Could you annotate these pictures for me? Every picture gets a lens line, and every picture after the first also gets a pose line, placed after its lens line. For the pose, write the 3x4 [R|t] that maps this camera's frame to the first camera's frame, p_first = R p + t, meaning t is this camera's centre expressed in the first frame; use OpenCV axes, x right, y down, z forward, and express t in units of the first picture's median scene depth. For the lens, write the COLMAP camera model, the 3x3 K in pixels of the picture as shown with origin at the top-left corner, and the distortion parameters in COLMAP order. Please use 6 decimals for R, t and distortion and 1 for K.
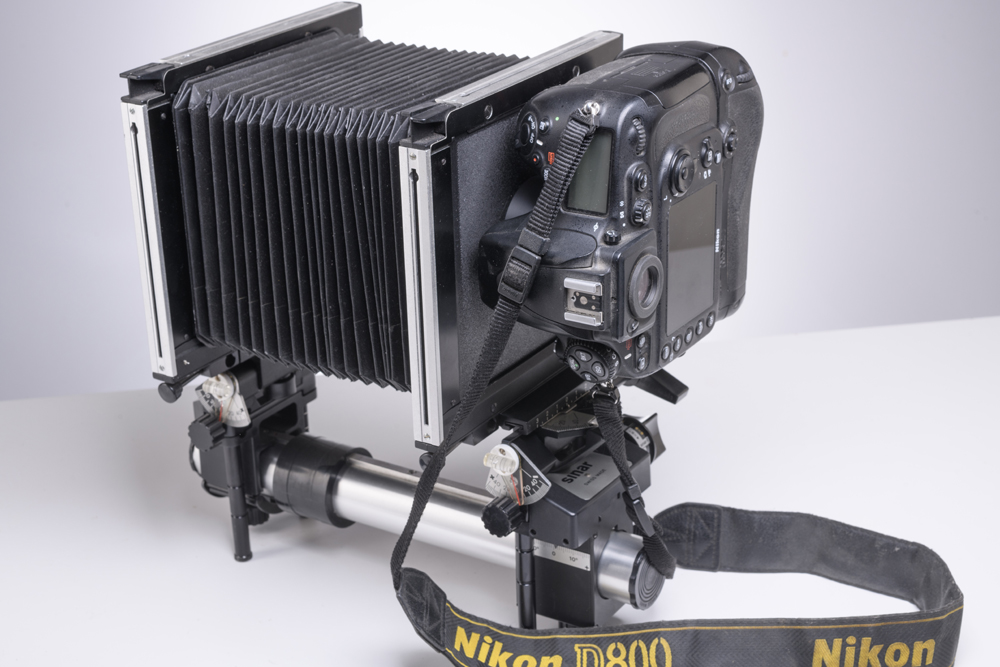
lens RADIAL K [[1821.8, 0, 500.0], [0, 1821.8, 333.5], [0, 0, 1]] dist [0.039205, 0.080725]
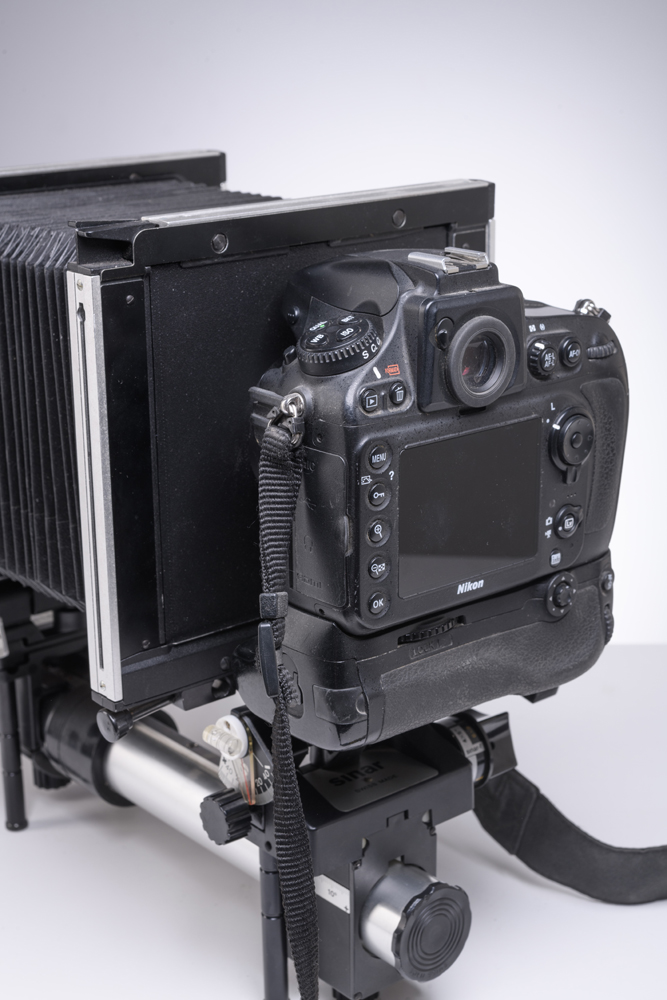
lens RADIAL K [[1725.2, 0, 334.1], [0, 1725.2, 515.7], [0, 0, 1]] dist [0.005034, 0.009807]
pose [[0.955128, 0.106802, -0.276267, 0.220991], [-0.128353, 0.989846, -0.061085, 0.018996], [0.266938, 0.093803, 0.959138, 0.349165]]
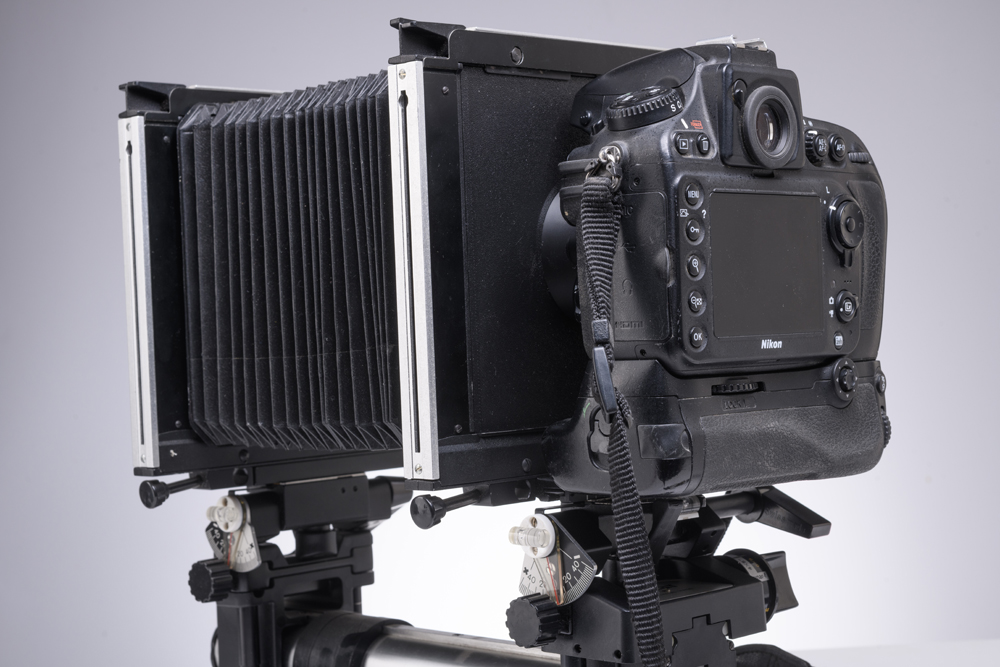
lens RADIAL K [[1861.6, 0, 459.8], [0, 1861.6, 333.4], [0, 0, 1]] dist [-0.019737, 0.131108]
pose [[0.973335, -0.010160, -0.229162, 0.144255], [-0.076401, 0.927619, -0.365632, 0.269747], [0.216290, 0.373391, 0.902108, 0.291904]]
